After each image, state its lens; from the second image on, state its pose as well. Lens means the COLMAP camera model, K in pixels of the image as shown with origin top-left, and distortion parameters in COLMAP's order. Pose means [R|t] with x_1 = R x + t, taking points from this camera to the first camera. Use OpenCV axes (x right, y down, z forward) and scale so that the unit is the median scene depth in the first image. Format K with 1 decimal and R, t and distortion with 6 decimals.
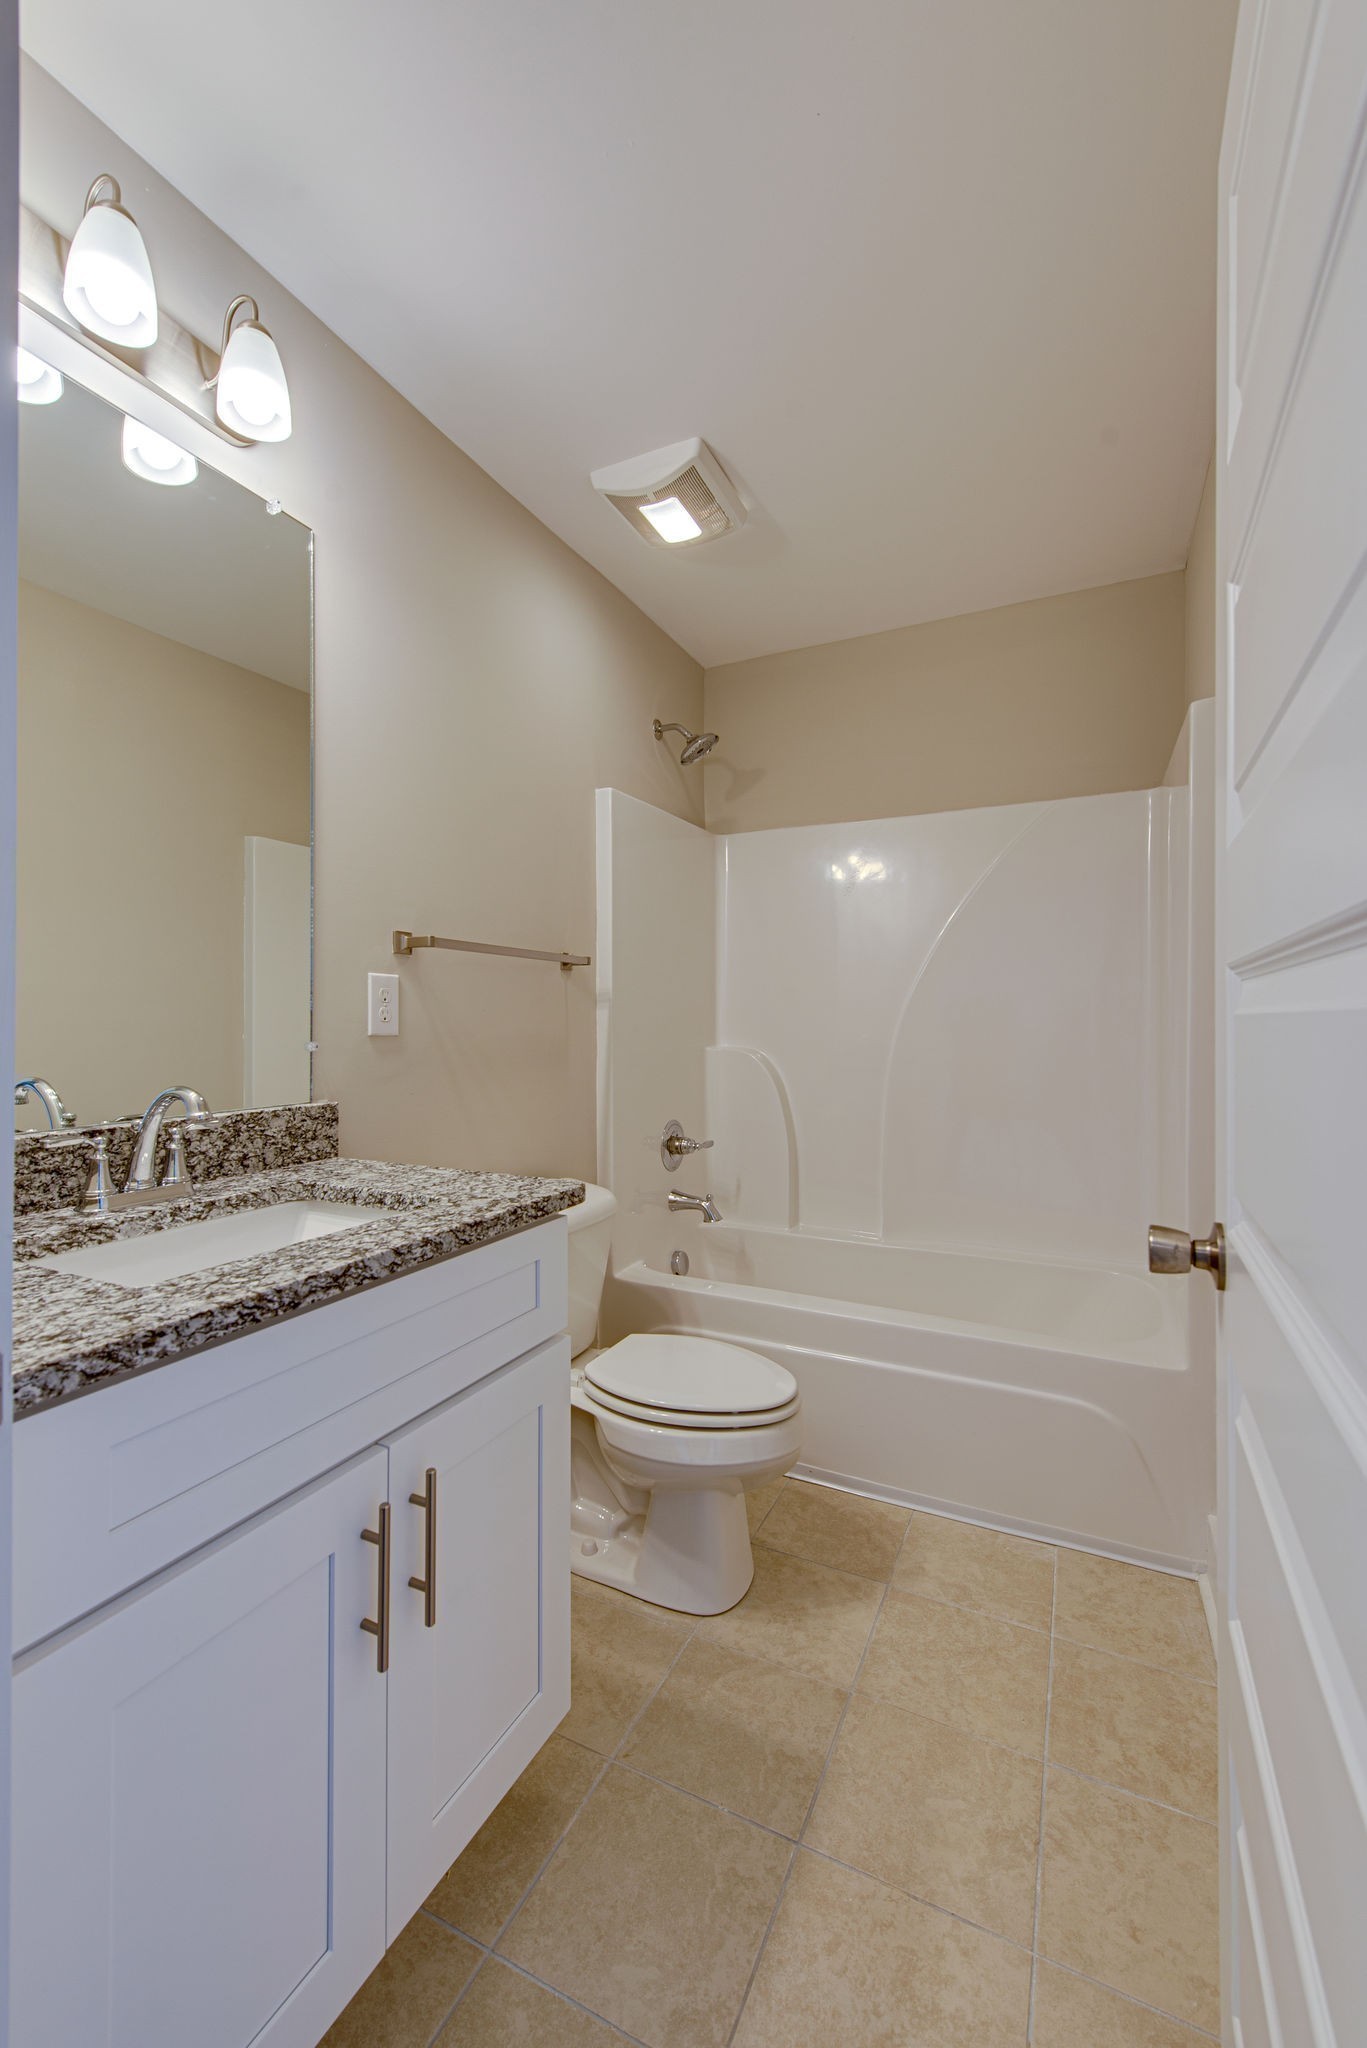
lens RADIAL K [[839.5, 0, 682.8], [0, 839.5, 1024.3], [0, 0, 1]] dist [0.003770, 0.000411]
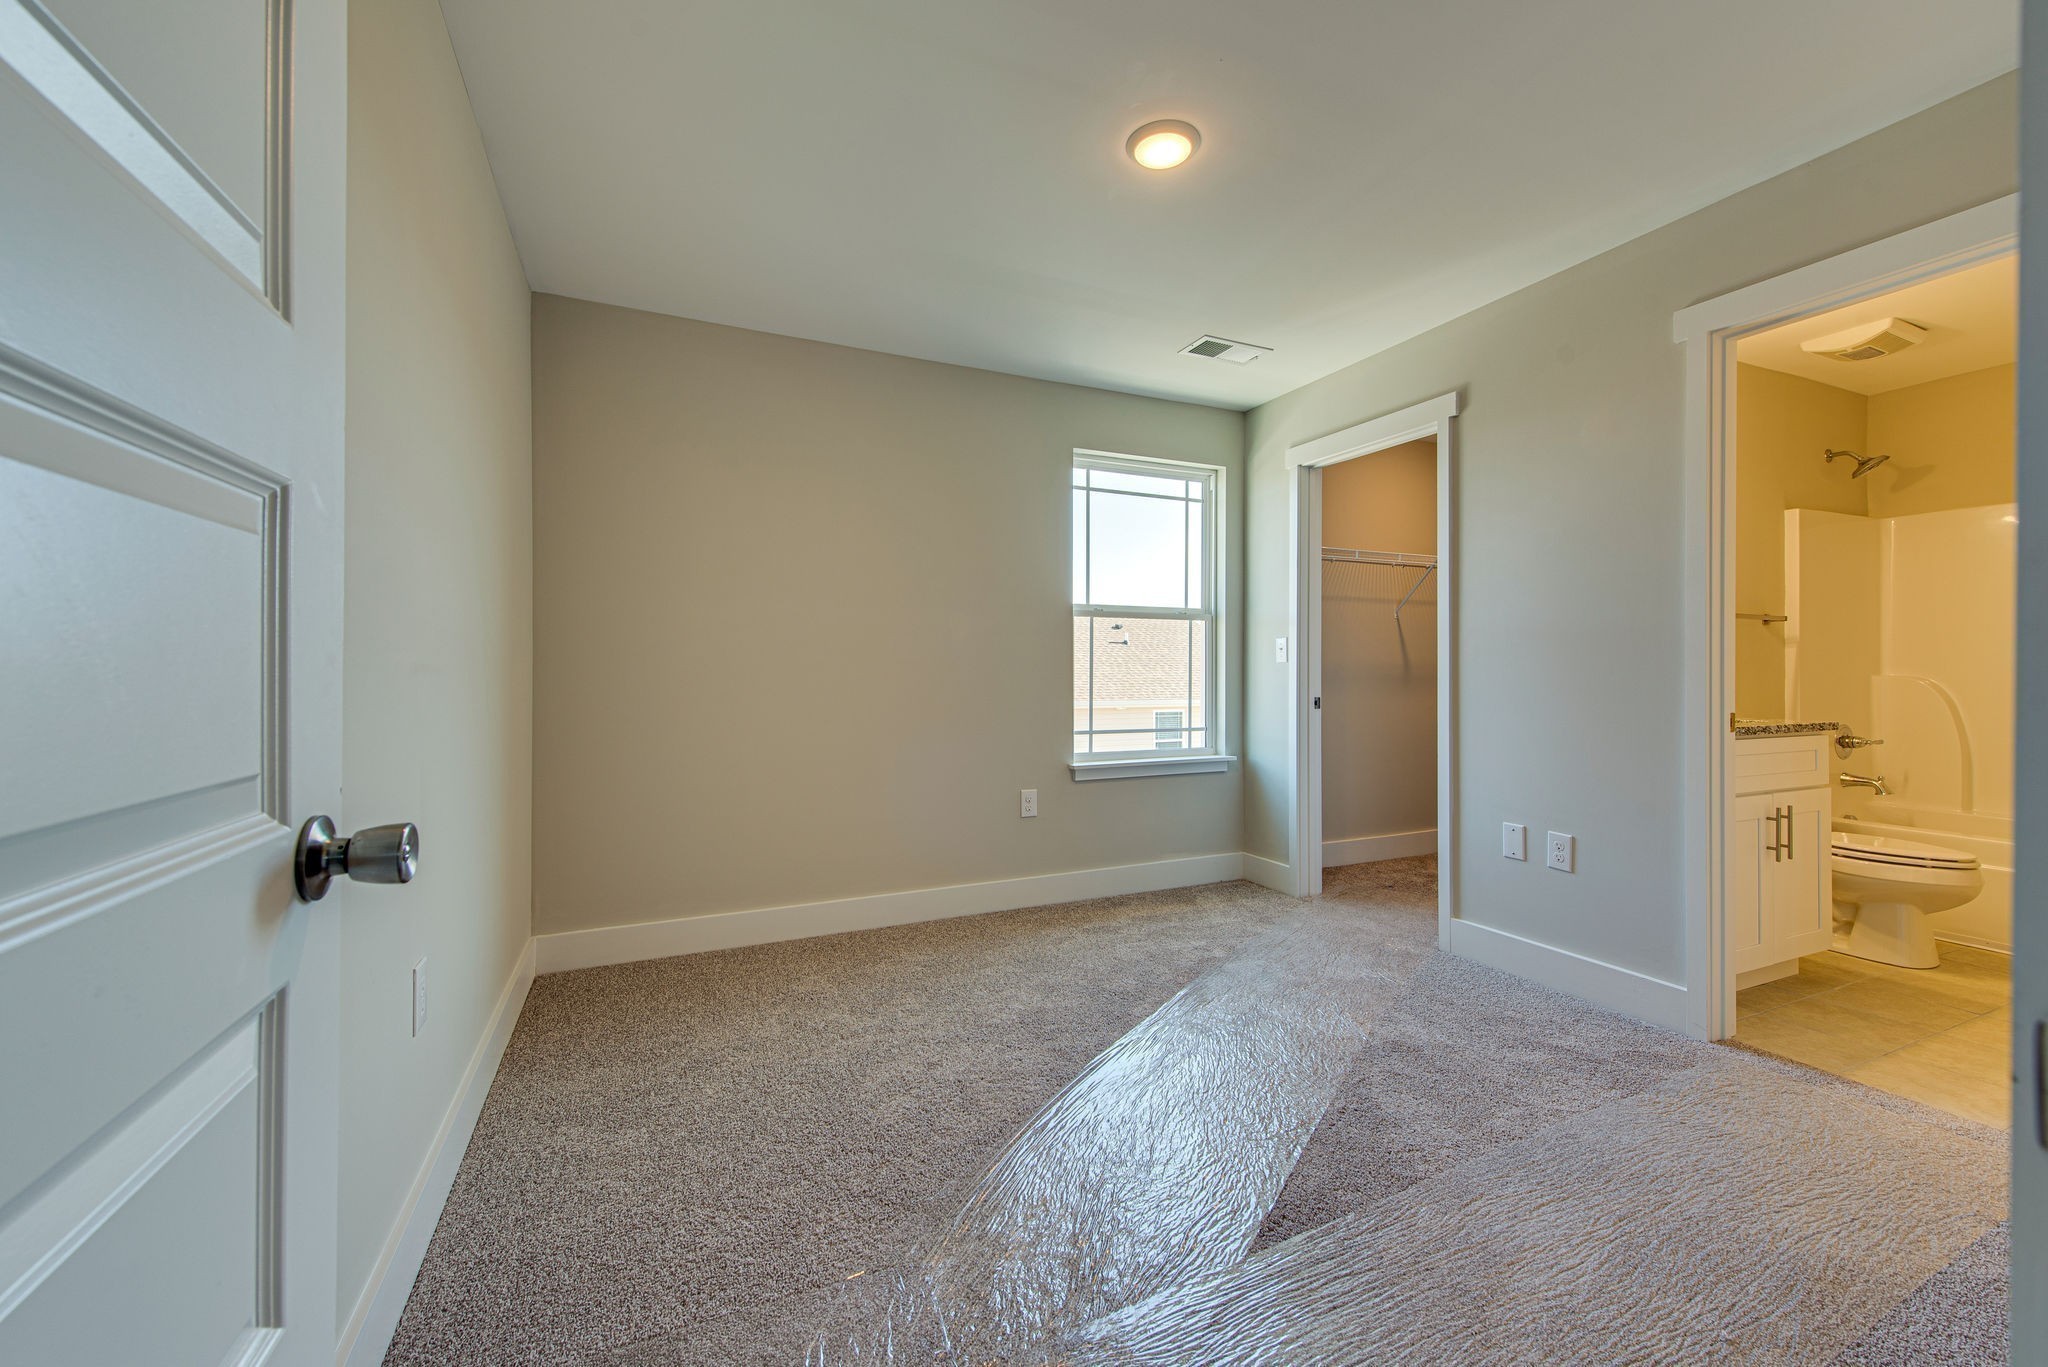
lens RADIAL K [[839.5, 0, 1031.8], [0, 839.5, 668.7], [0, 0, 1]] dist [0.003770, 0.000411]
pose [[0.772587, 0.001330, -0.634907, -0.174535], [-0.004787, 0.999982, -0.003731, 0.030851], [0.634890, 0.005922, 0.772579, -1.039808]]
